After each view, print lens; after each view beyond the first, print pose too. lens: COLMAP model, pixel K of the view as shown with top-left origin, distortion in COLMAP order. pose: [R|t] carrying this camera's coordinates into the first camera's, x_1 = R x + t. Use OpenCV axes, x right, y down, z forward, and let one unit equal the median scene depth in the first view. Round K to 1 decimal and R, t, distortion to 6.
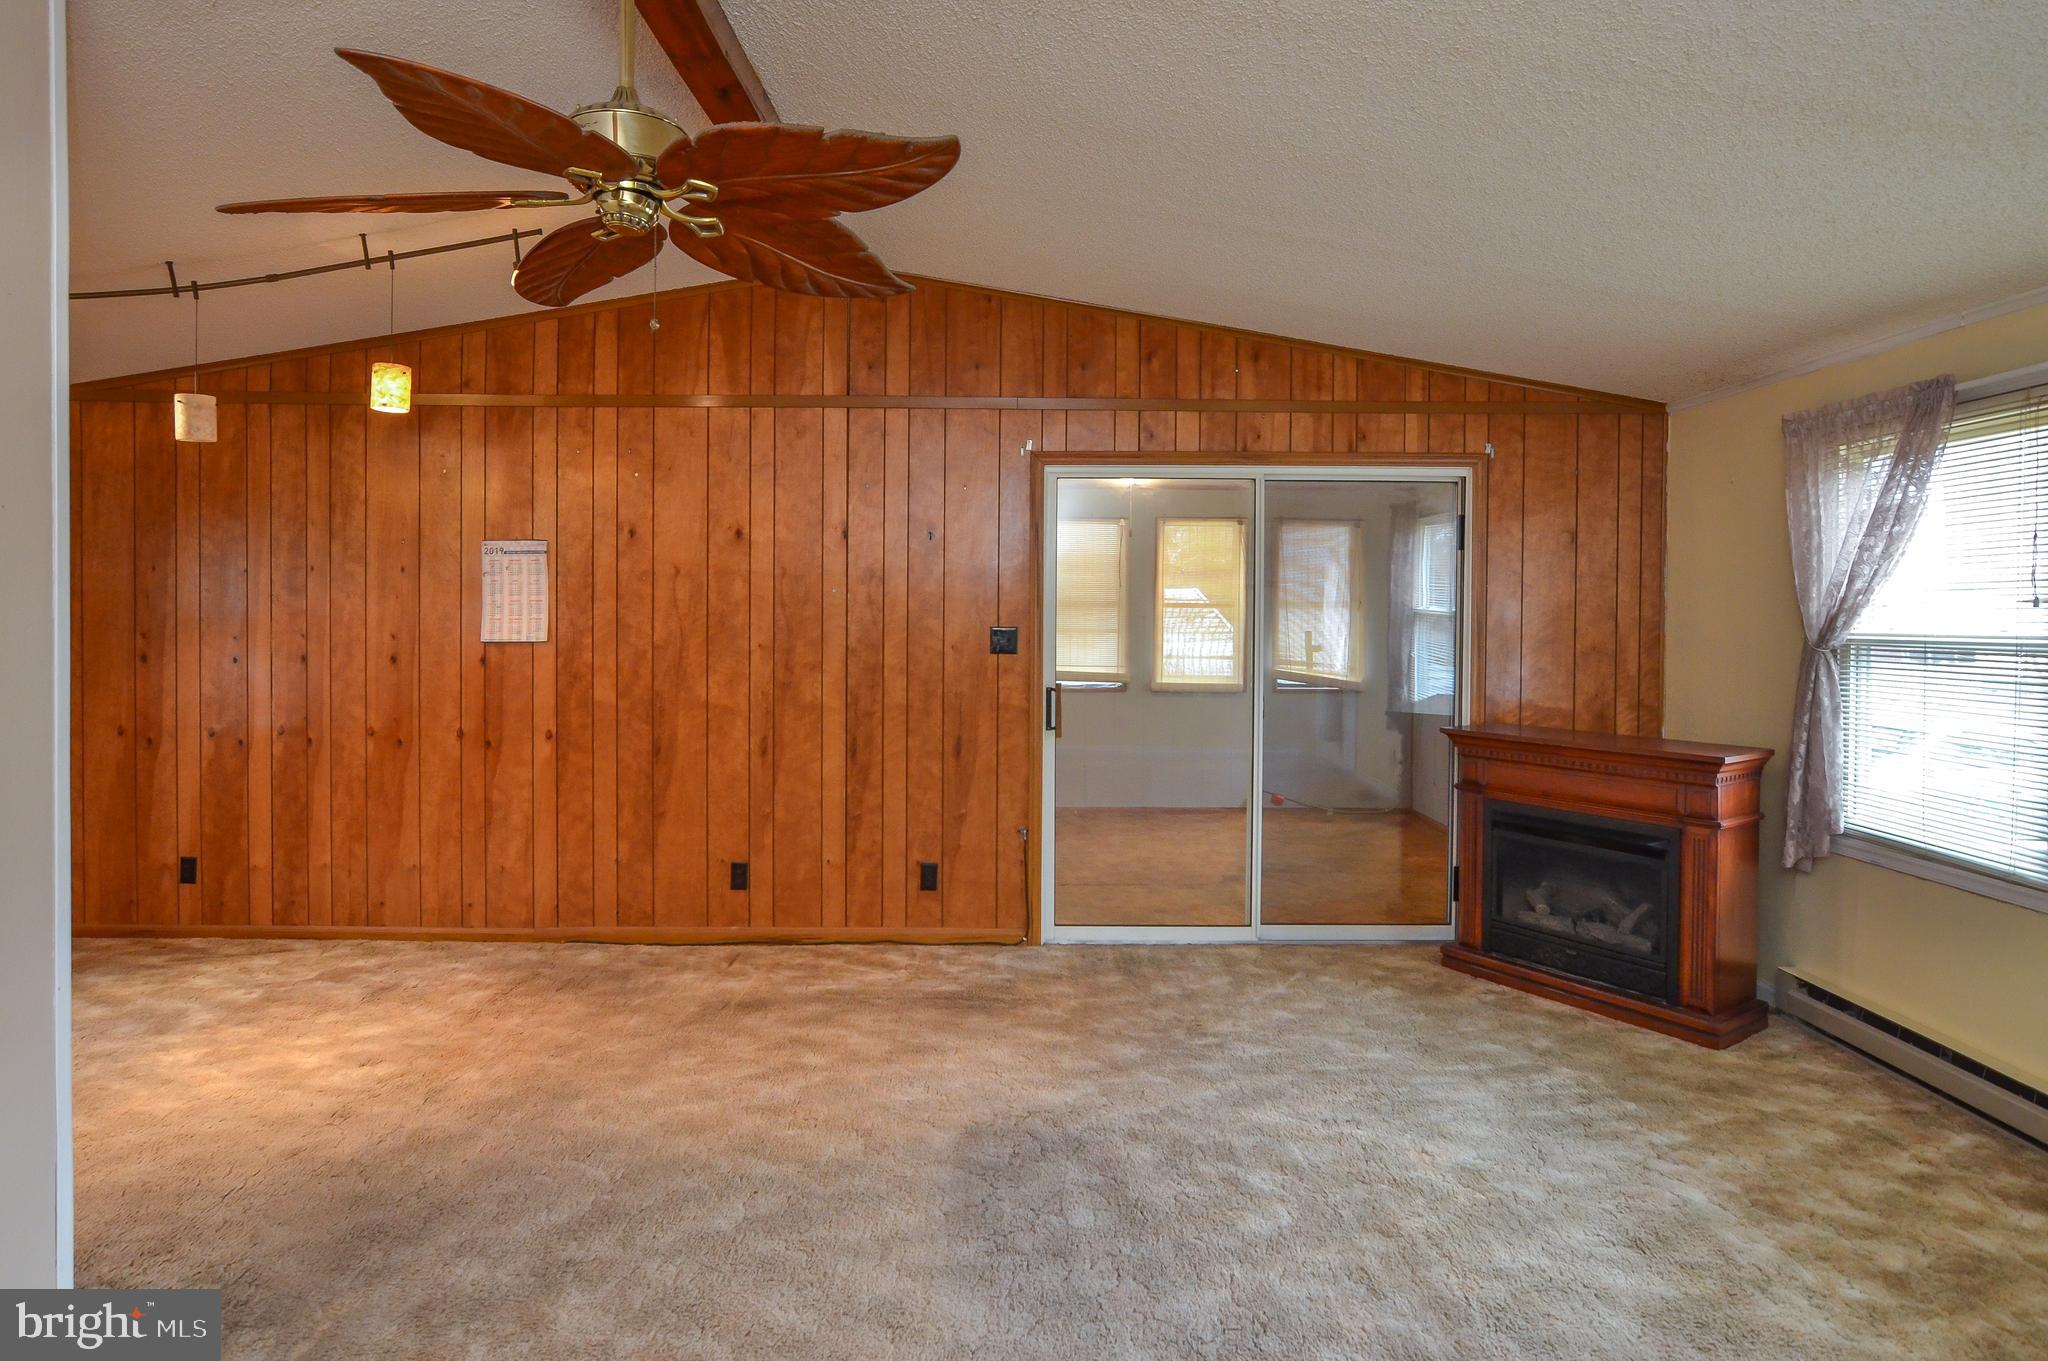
lens RADIAL K [[1123.7, 0, 1011.2], [0, 1123.7, 622.4], [0, 0, 1]] dist [-0.011050, -0.000901]
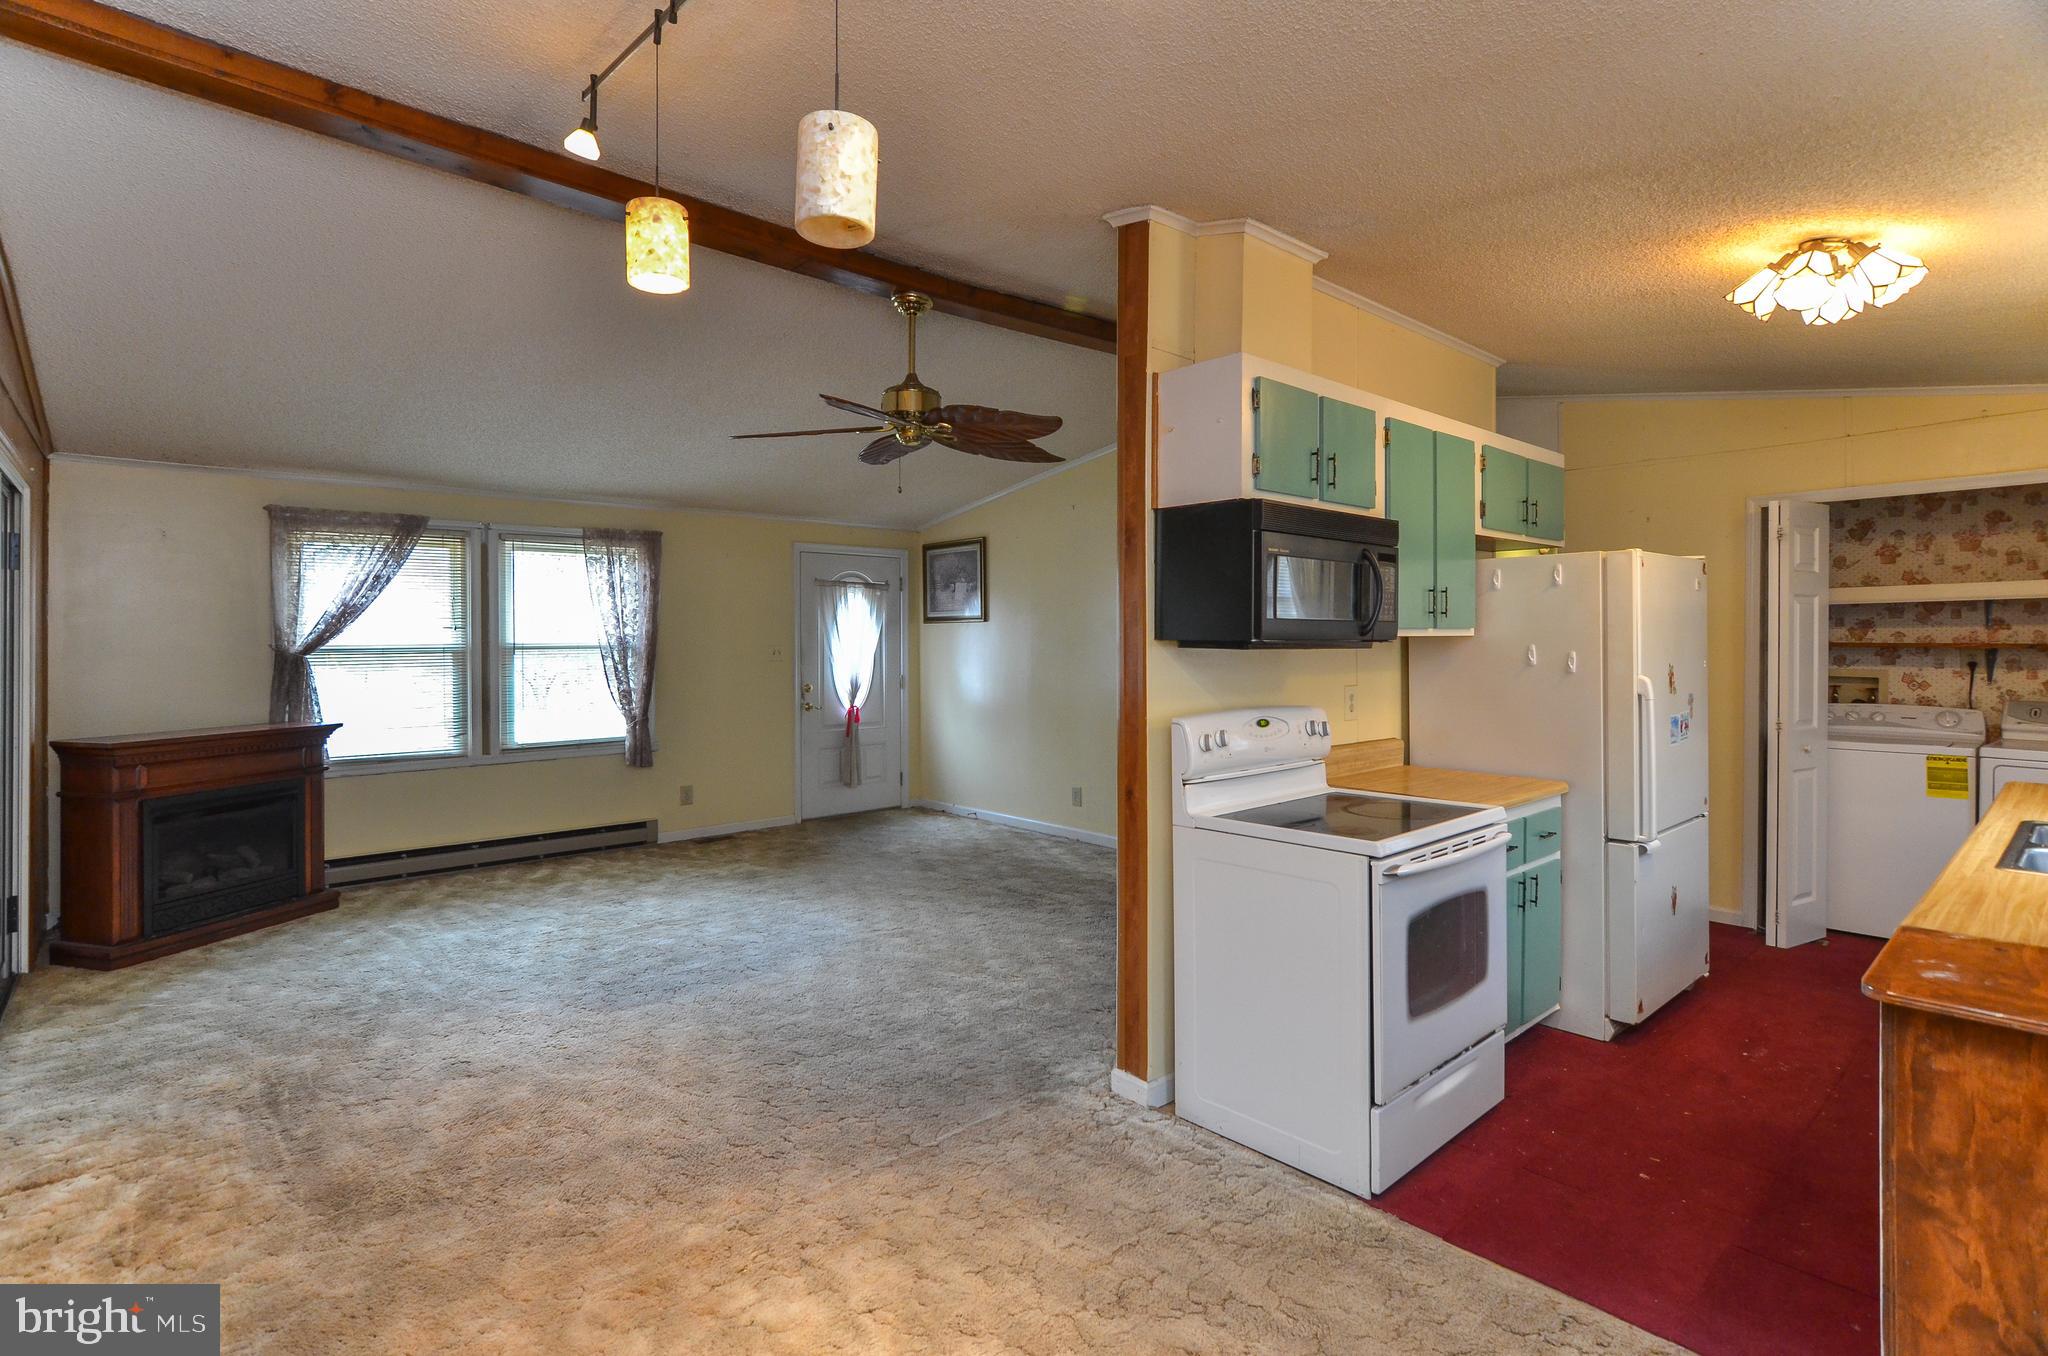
lens RADIAL K [[1013.3, 0, 996.4], [0, 1013.3, 633.5], [0, 0, 1]] dist [-0.021814, 0.004962]
pose [[-0.644146, 0.000121, 0.764903, -0.828686], [0.009726, 0.999920, 0.008032, -0.007137], [-0.764841, 0.012613, -0.644096, 0.928389]]
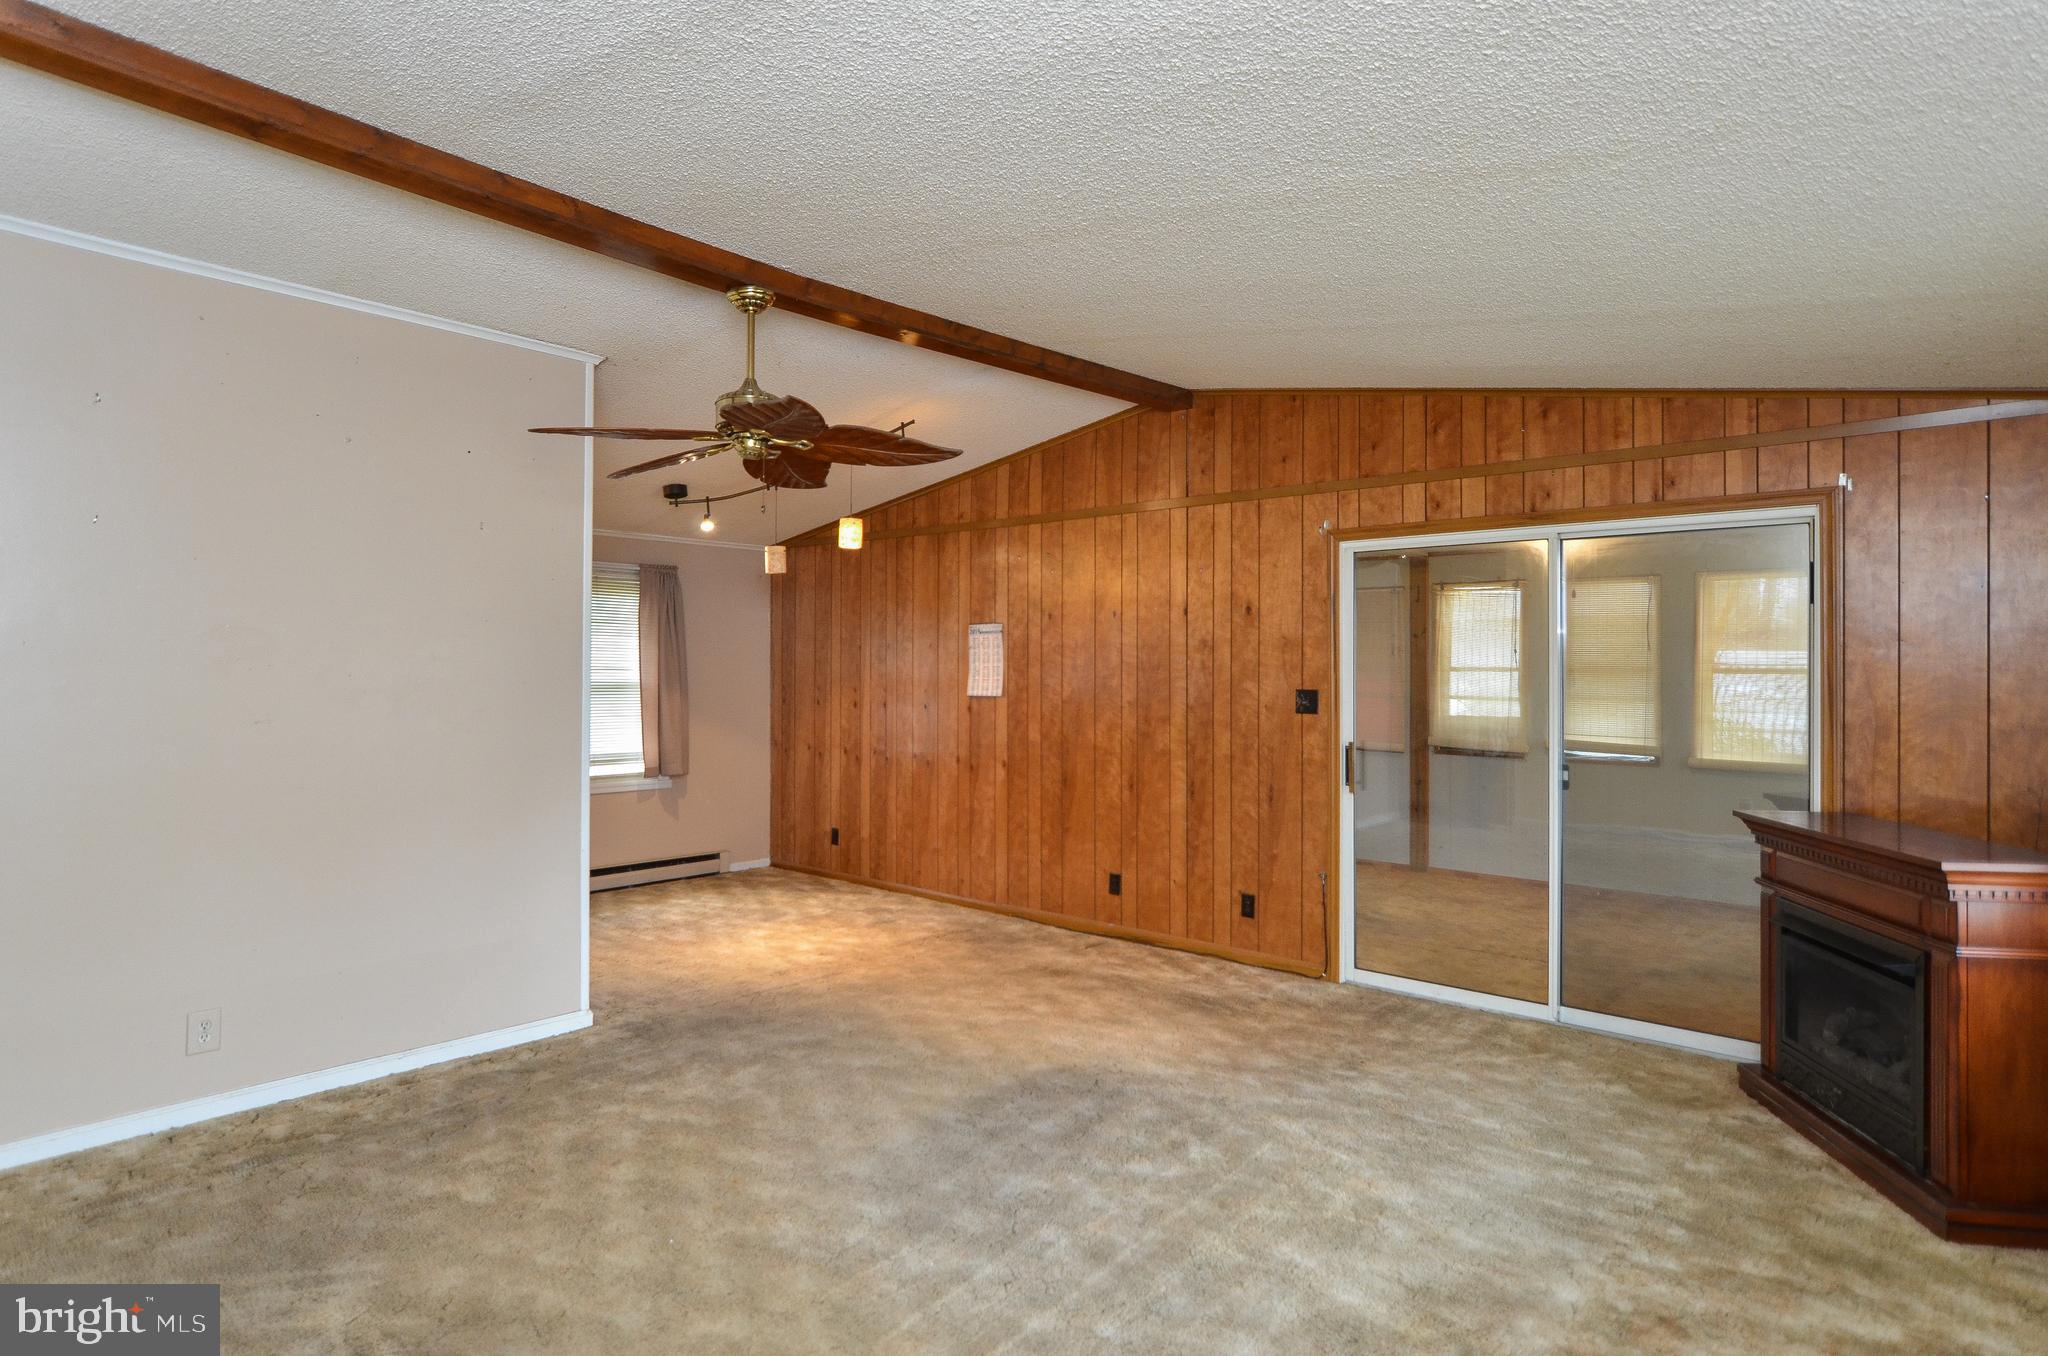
lens RADIAL K [[1104.5, 0, 1022.1], [0, 1104.5, 668.5], [0, 0, 1]] dist [-0.002602, 0.001134]
pose [[0.748989, -0.001121, -0.662581, 0.509572], [-0.011998, 0.999812, -0.015254, 0.003427], [0.662474, 0.019375, 0.748835, -0.006922]]
